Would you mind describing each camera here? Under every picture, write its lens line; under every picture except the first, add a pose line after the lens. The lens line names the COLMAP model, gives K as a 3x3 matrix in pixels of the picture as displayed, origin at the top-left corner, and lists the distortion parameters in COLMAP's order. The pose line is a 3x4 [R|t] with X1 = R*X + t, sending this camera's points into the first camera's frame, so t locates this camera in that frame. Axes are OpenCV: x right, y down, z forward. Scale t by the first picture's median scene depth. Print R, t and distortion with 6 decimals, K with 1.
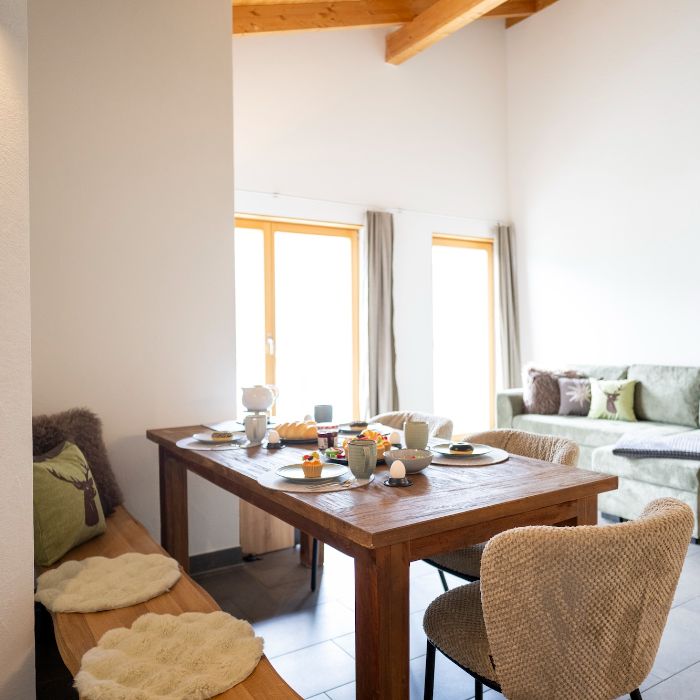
lens RADIAL K [[621.3, 0, 367.7], [0, 621.3, 336.0], [0, 0, 1]] dist [-0.007858, 0.001043]
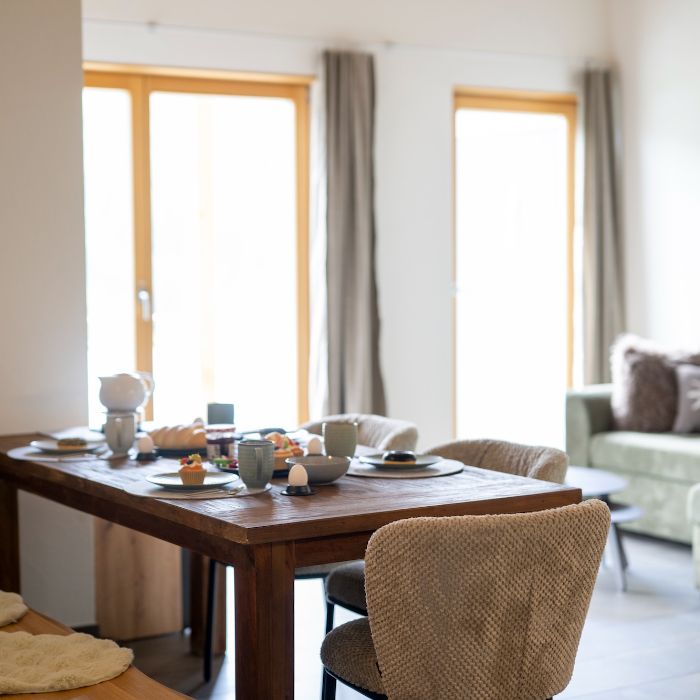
lens RADIAL K [[1492.4, 0, 350.0], [0, 1492.4, 350.0], [0, 0, 1]] dist [0.019322, -0.176190]
pose [[0.999761, 0.005279, -0.021213, 0.117805], [-0.004058, 0.998355, 0.057188, -0.043828], [0.021480, -0.057088, 0.998138, -0.693200]]
